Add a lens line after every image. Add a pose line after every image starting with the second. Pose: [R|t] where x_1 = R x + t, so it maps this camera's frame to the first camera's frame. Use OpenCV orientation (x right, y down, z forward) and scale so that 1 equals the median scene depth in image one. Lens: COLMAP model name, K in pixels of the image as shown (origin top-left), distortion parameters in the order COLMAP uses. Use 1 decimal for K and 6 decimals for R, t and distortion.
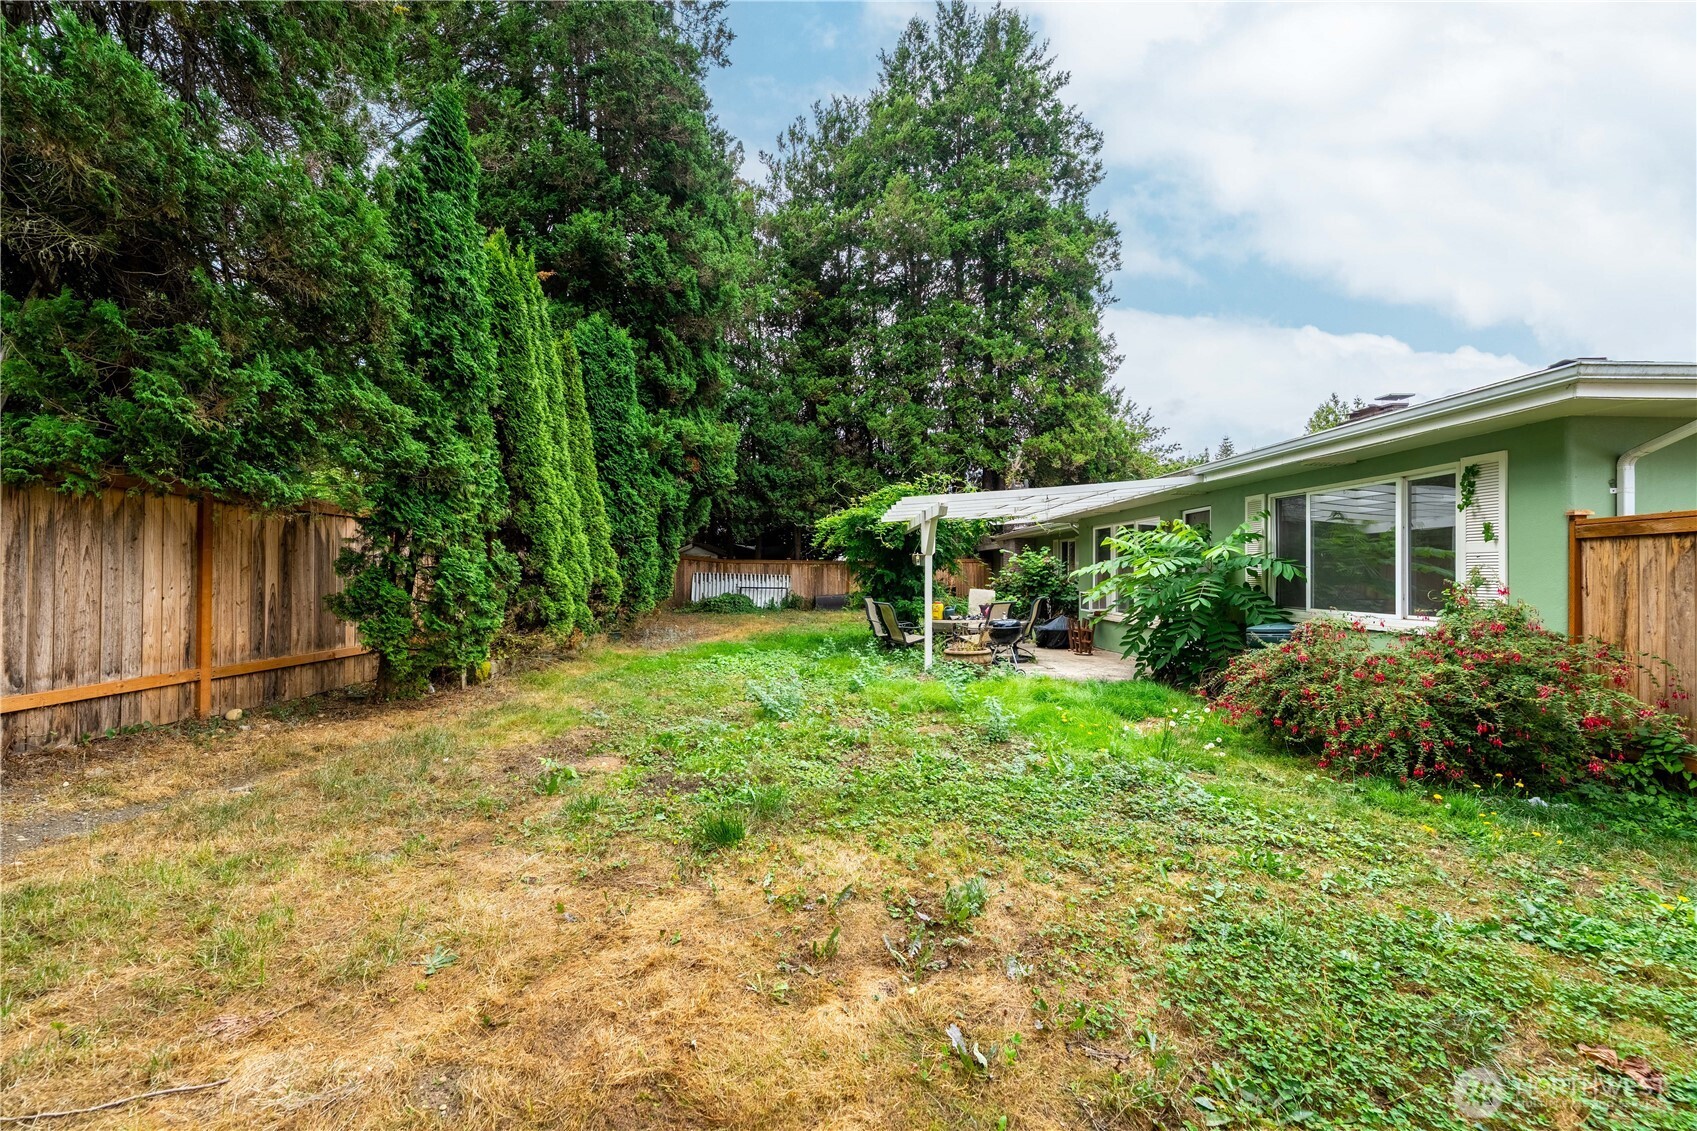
lens RADIAL K [[728.7, 0, 848.5], [0, 728.7, 568.4], [0, 0, 1]] dist [-0.006061, -0.001014]
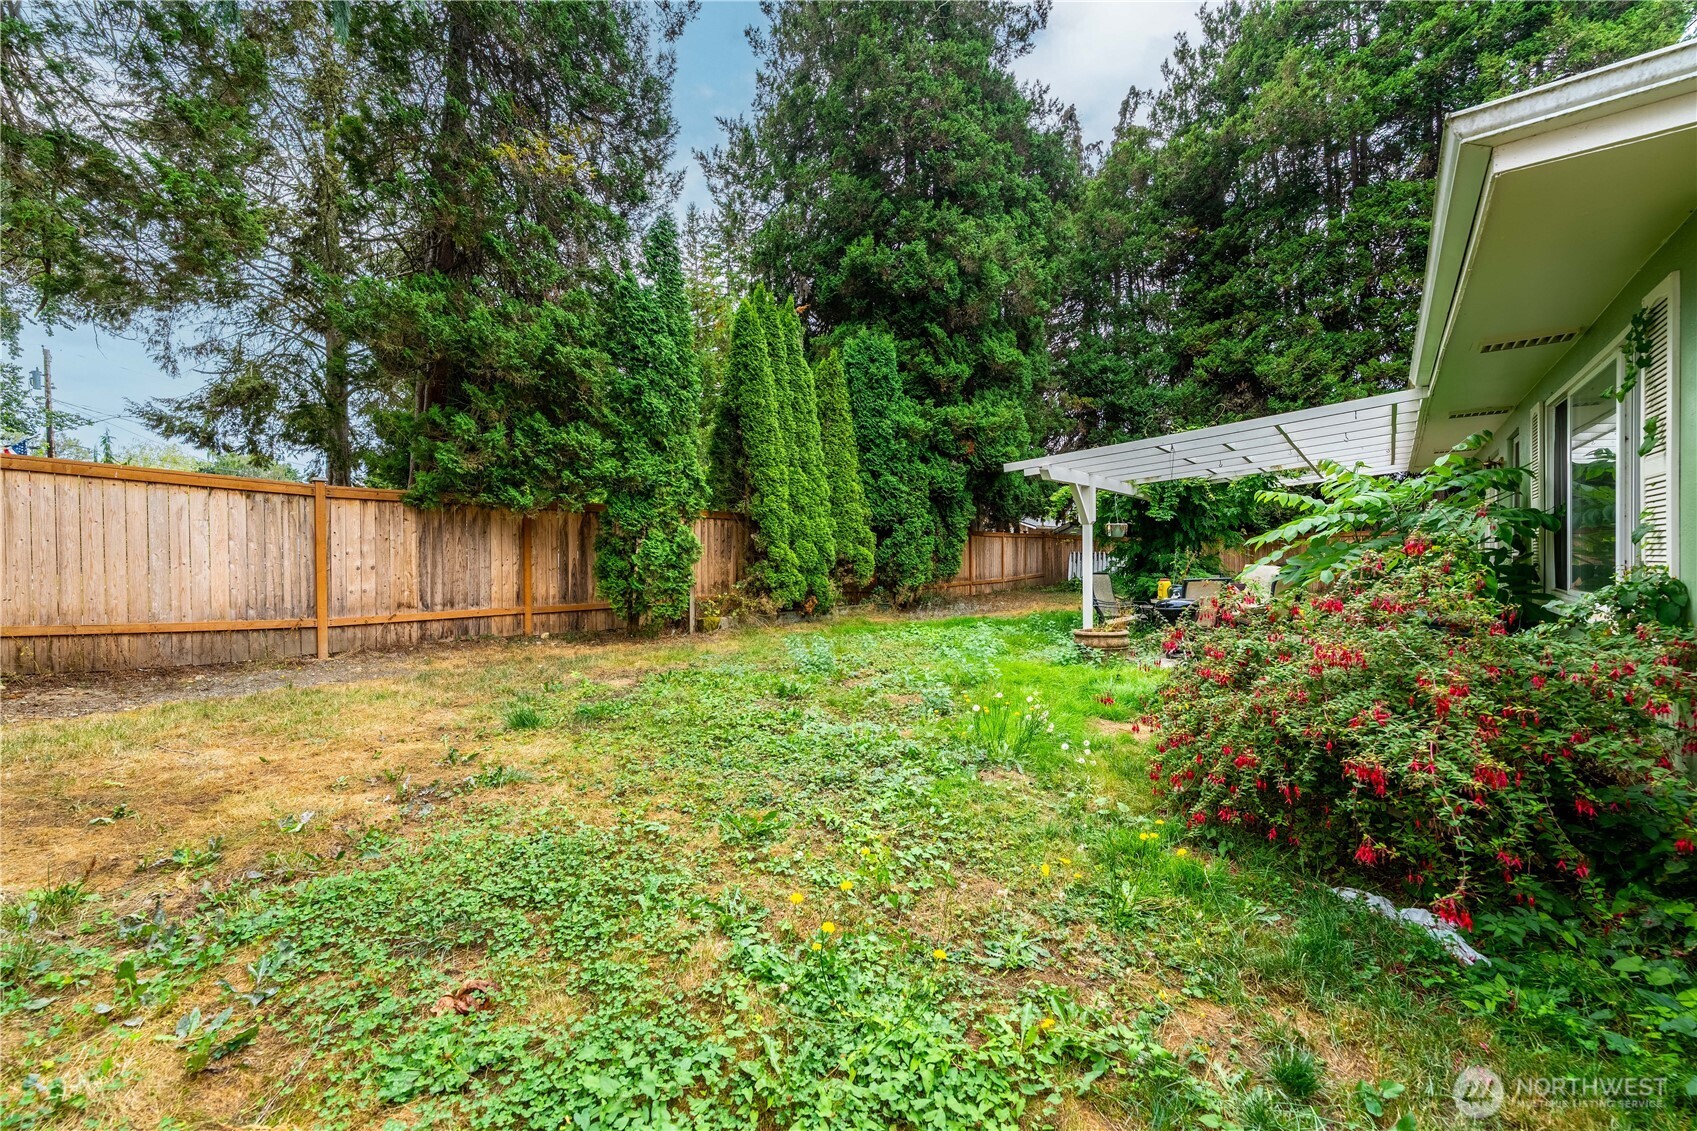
lens RADIAL K [[728.7, 0, 849.0], [0, 728.7, 564.6], [0, 0, 1]] dist [-0.006061, -0.001014]
pose [[0.734096, -0.001592, -0.679044, 0.434036], [0.013364, 0.999837, 0.012103, 0.013833], [0.678914, -0.017960, 0.733998, 0.128355]]
